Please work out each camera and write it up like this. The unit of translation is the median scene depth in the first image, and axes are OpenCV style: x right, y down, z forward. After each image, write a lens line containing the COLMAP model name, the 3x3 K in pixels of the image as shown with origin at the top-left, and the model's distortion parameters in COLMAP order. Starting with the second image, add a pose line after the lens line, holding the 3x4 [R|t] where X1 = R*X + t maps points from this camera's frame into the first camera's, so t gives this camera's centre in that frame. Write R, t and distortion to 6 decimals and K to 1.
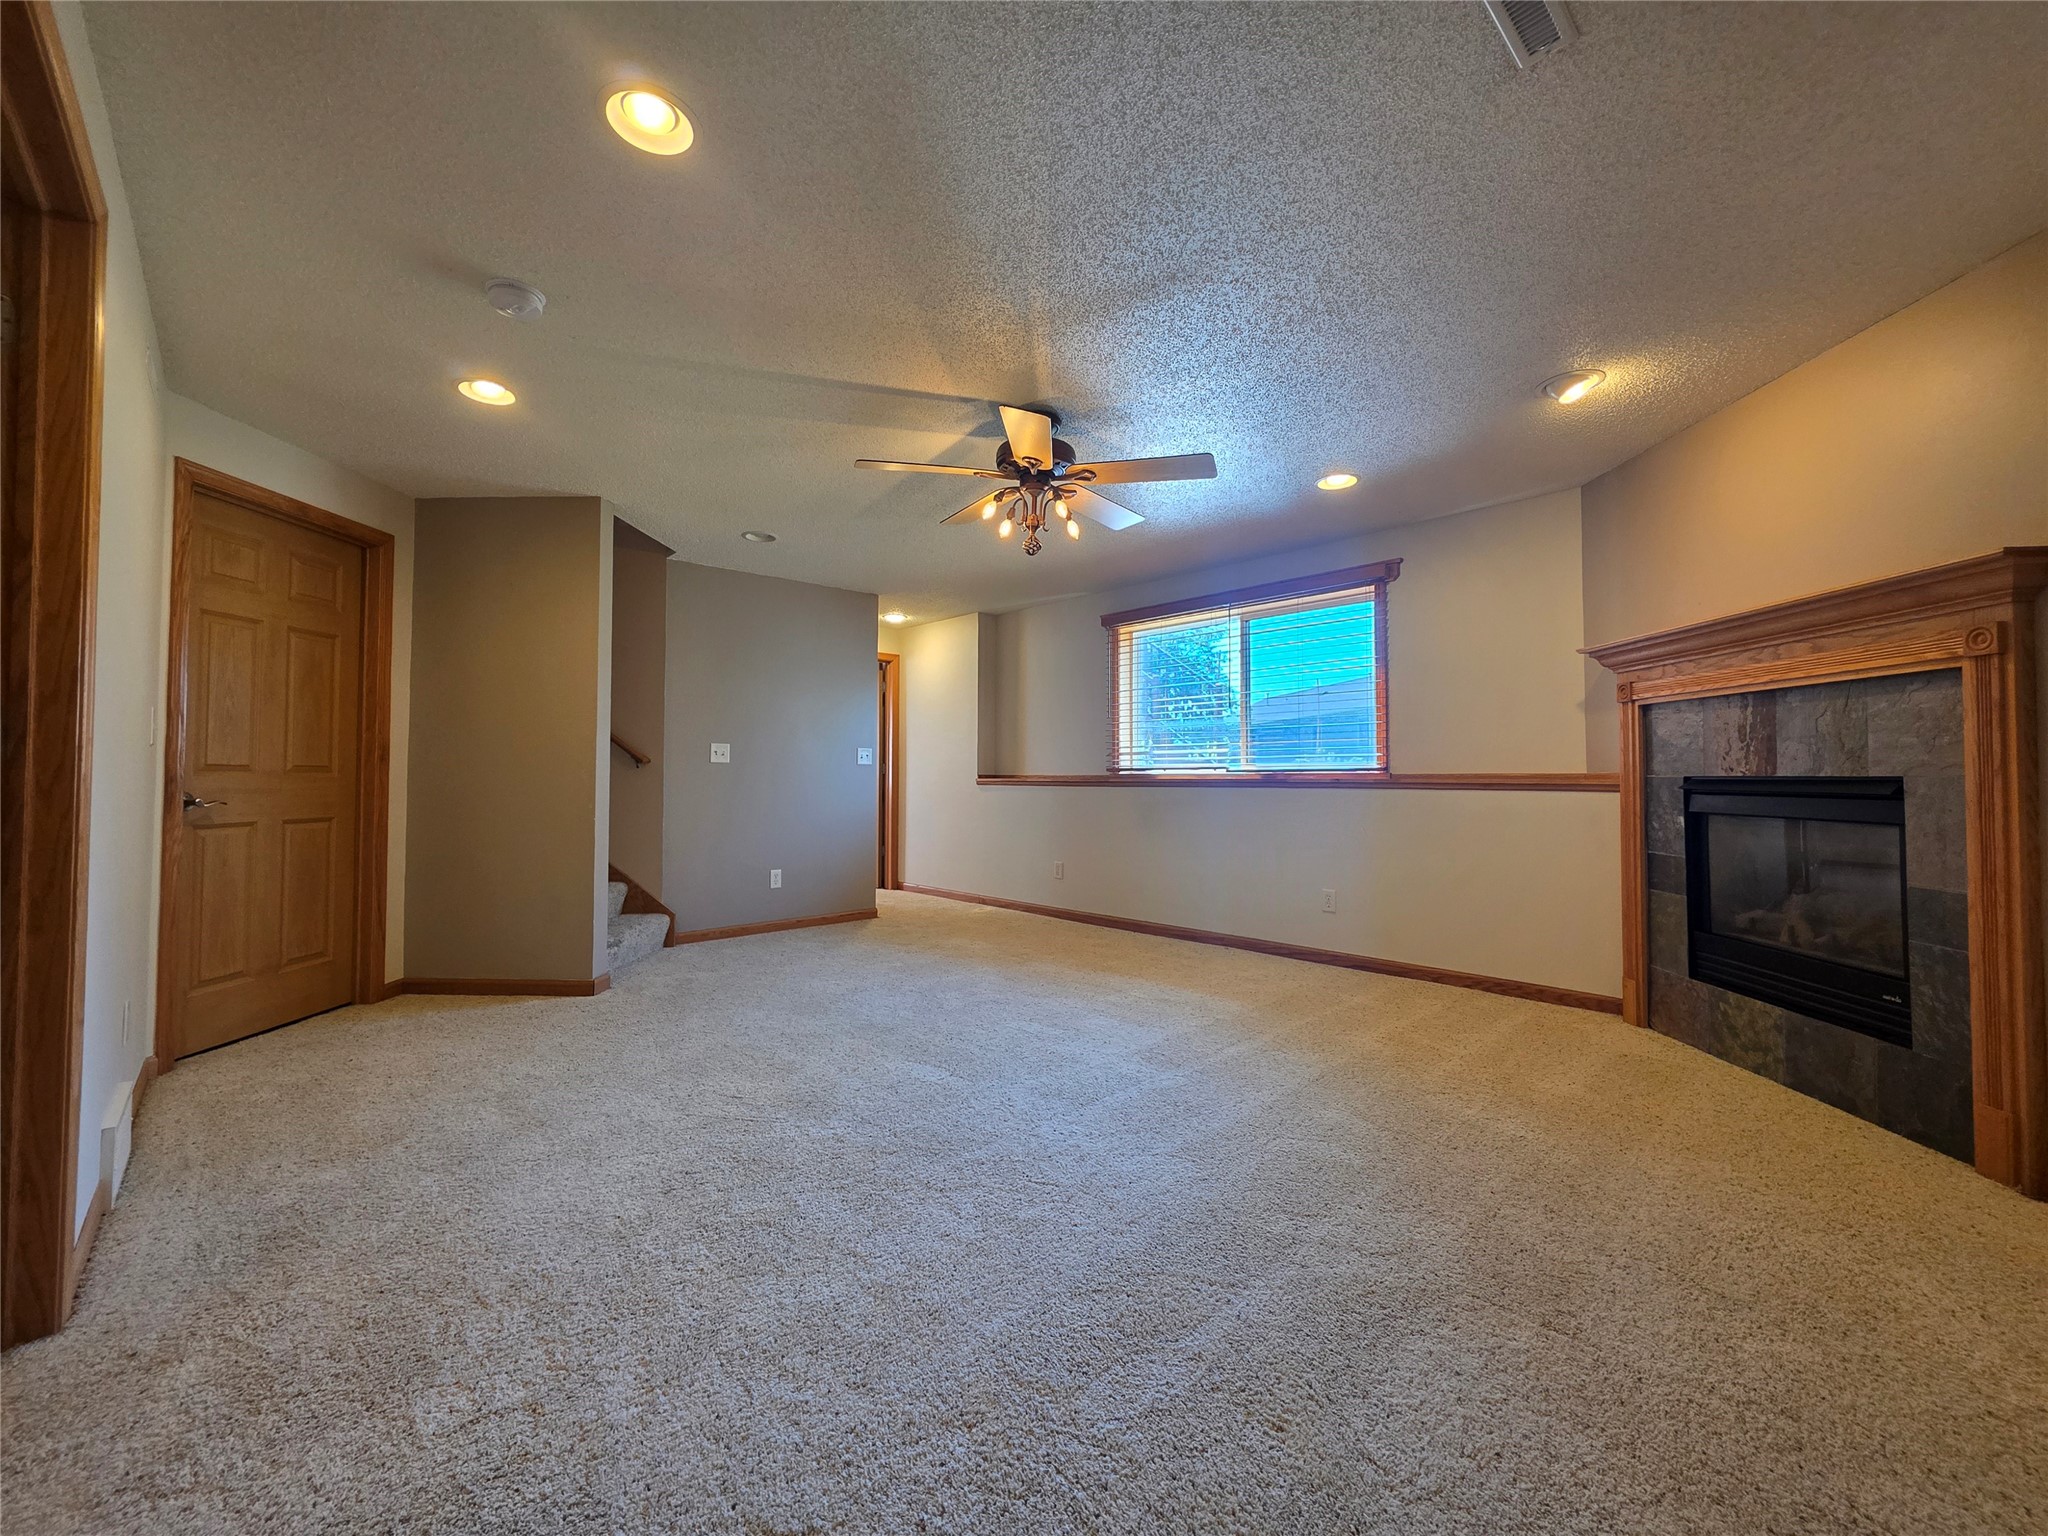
lens RADIAL K [[819.0, 0, 1022.7], [0, 819.0, 753.1], [0, 0, 1]] dist [0.000442, 0.000285]
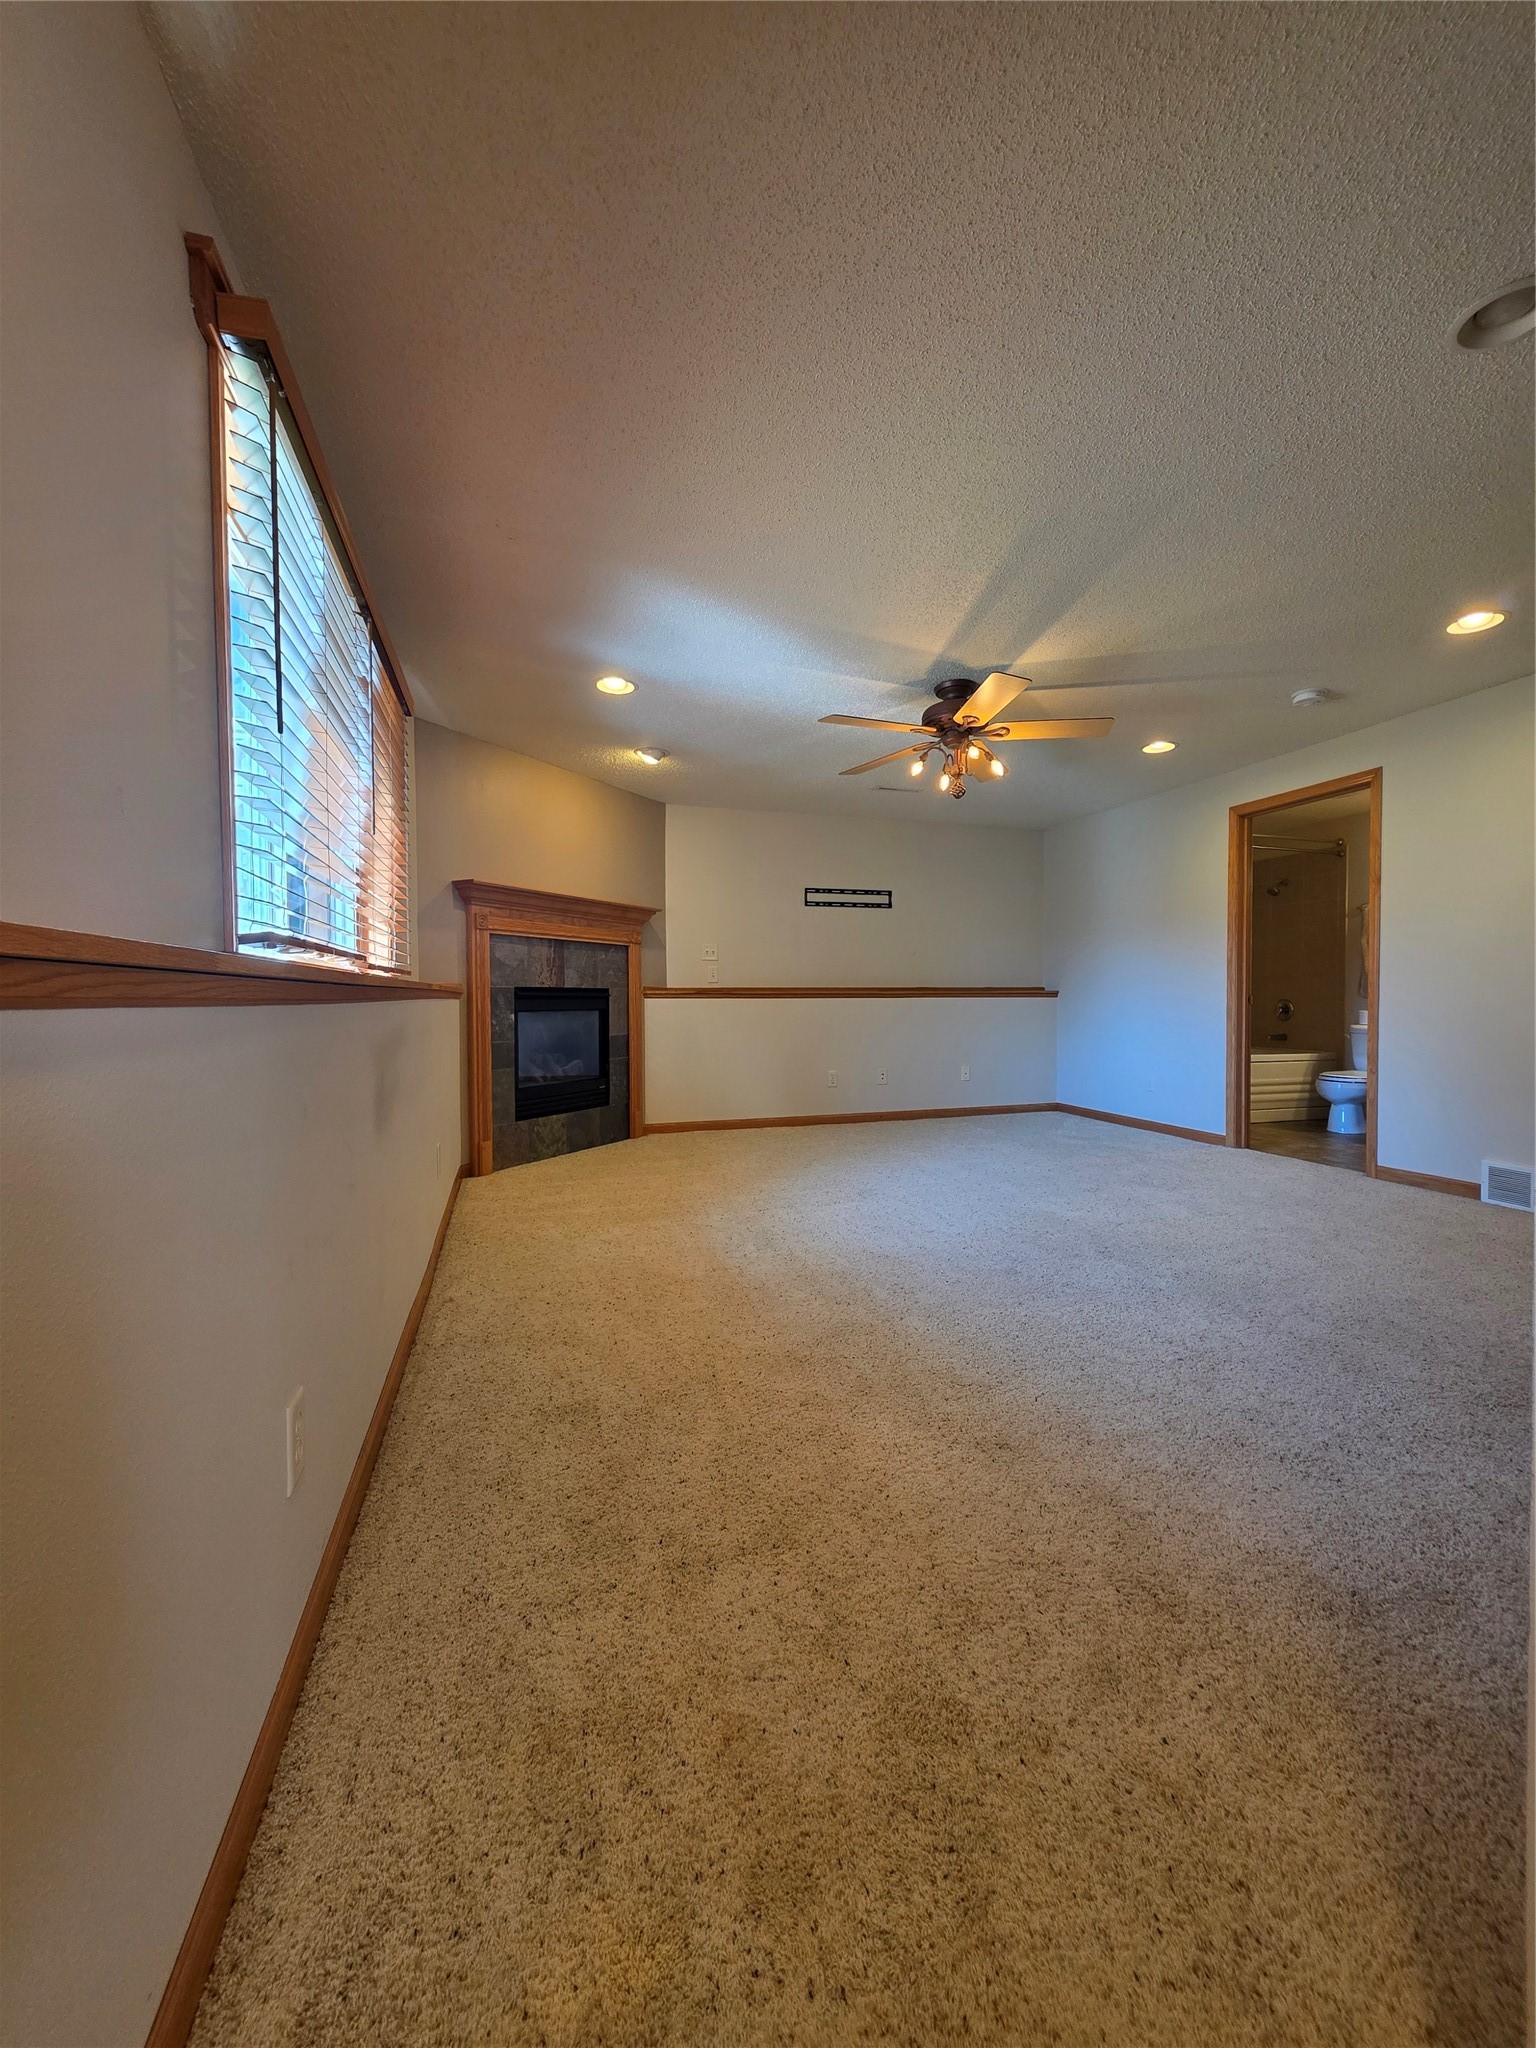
lens RADIAL K [[831.1, 0, 781.5], [0, 831.1, 1028.3], [0, 0, 1]] dist [-0.001965, -0.000135]
pose [[-0.901183, -0.013874, 0.433216, -0.283456], [-0.009411, 0.999878, 0.012445, 0.080281], [-0.433336, 0.007138, -0.901204, 2.168351]]
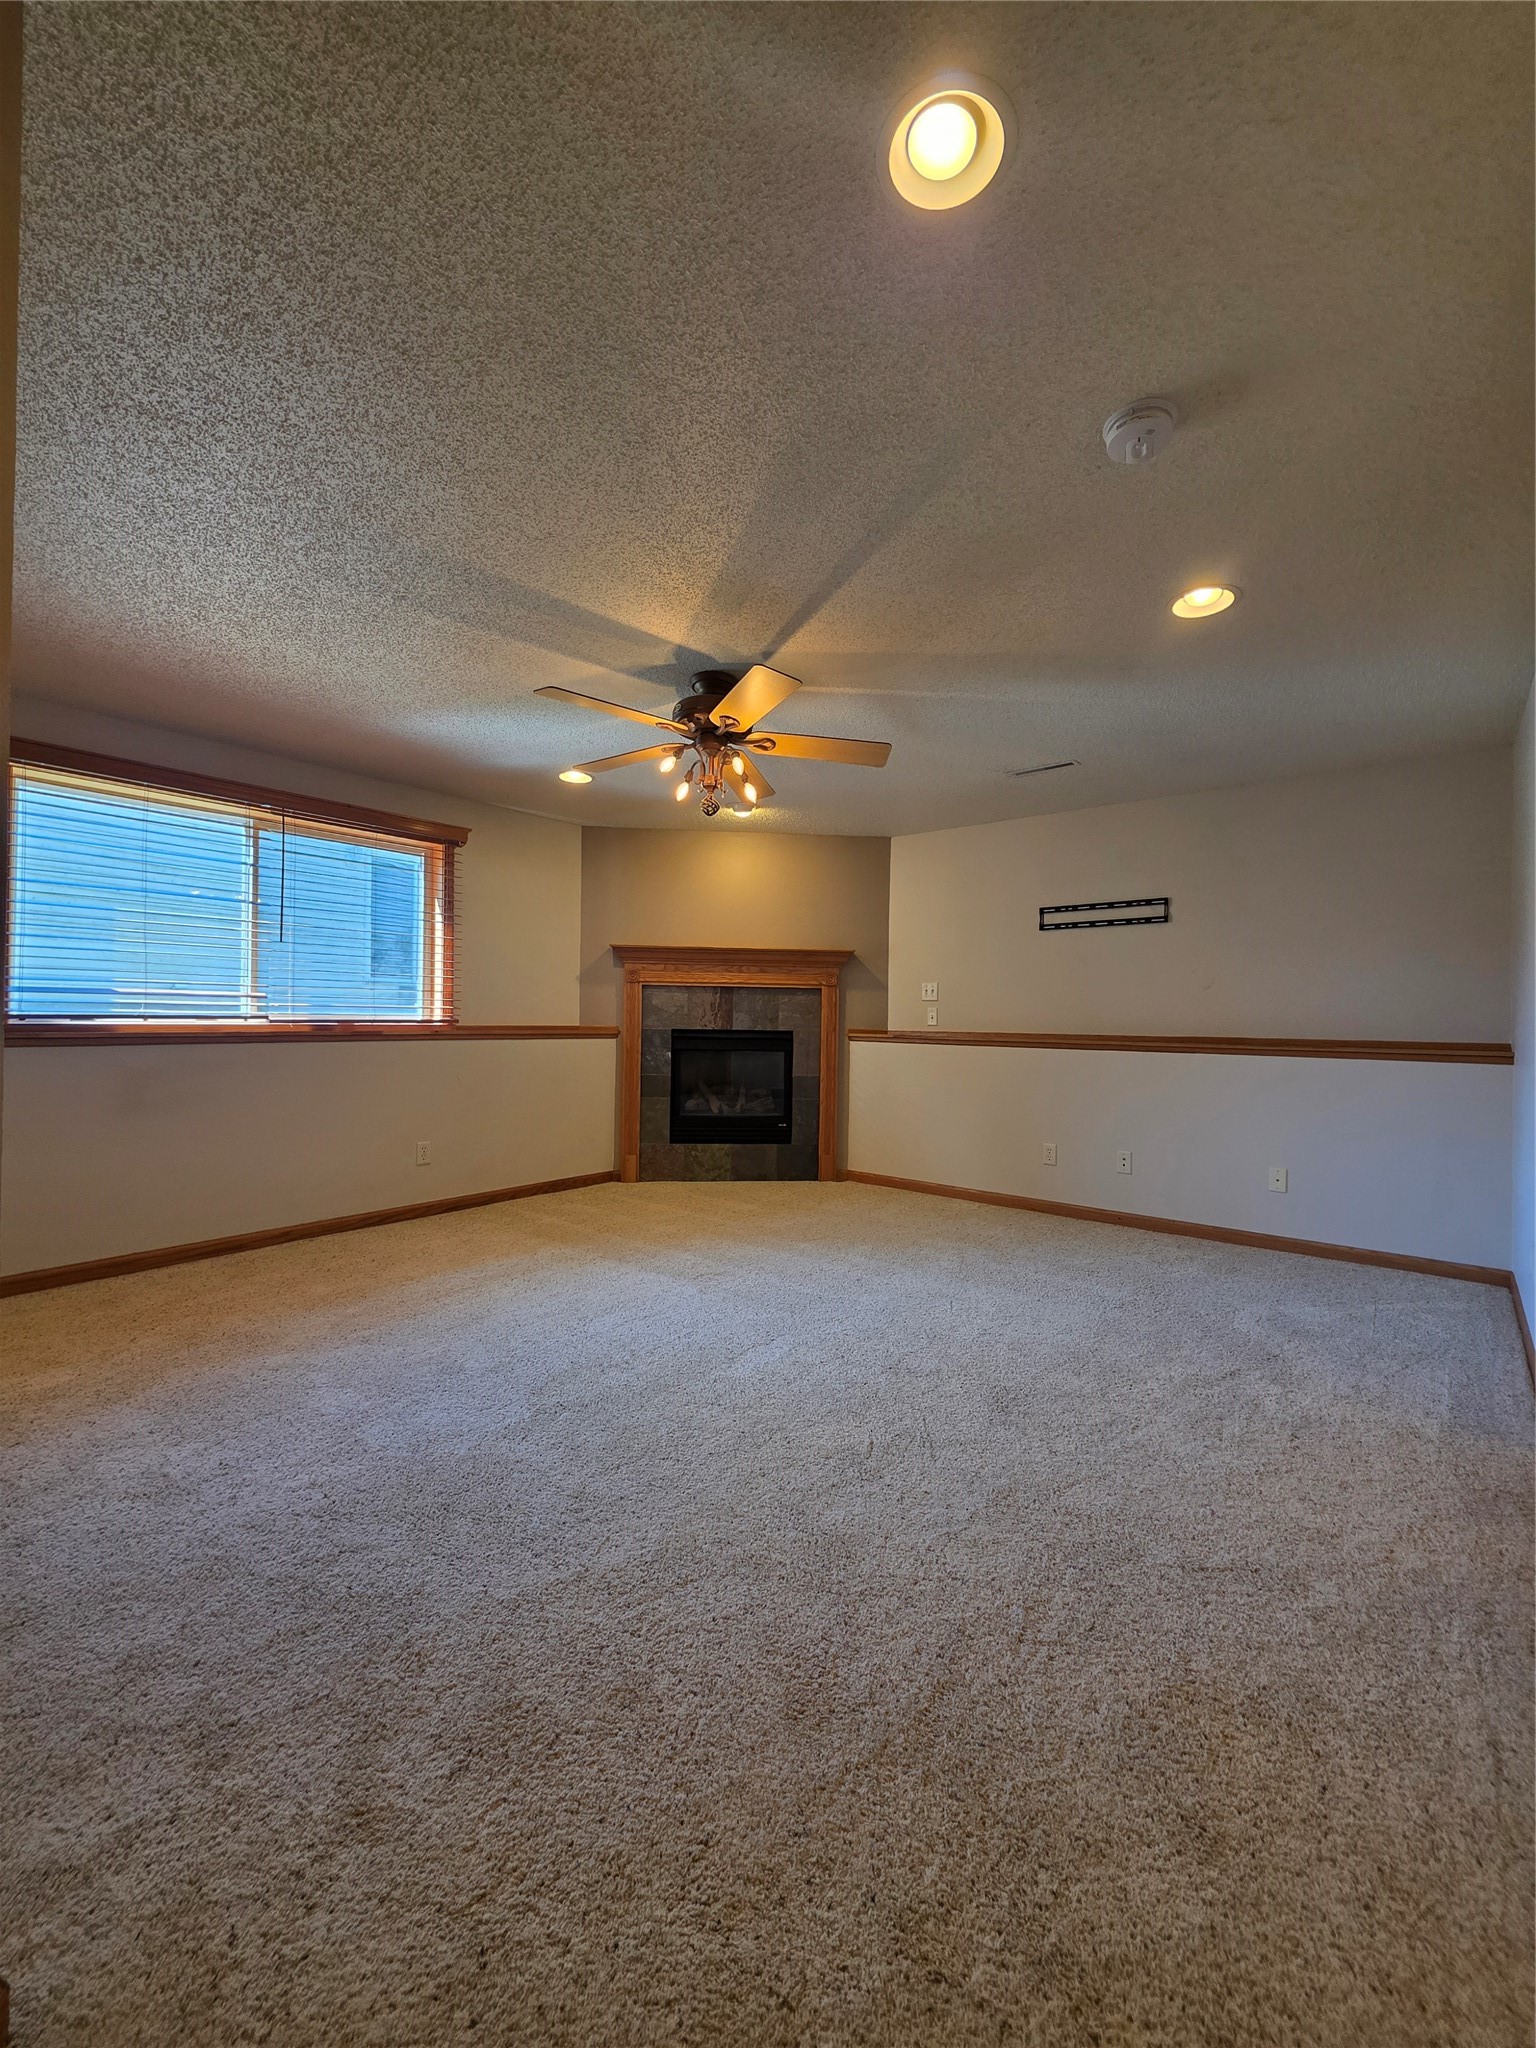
lens RADIAL K [[819.0, 0, 768.0], [0, 819.0, 1024.0], [0, 0, 1]] dist [0.000442, 0.000285]
pose [[-0.122477, -0.009369, 0.992427, -0.959786], [-0.041396, 0.999133, 0.004324, 0.001444], [-0.991608, -0.040553, -0.122759, 1.022228]]
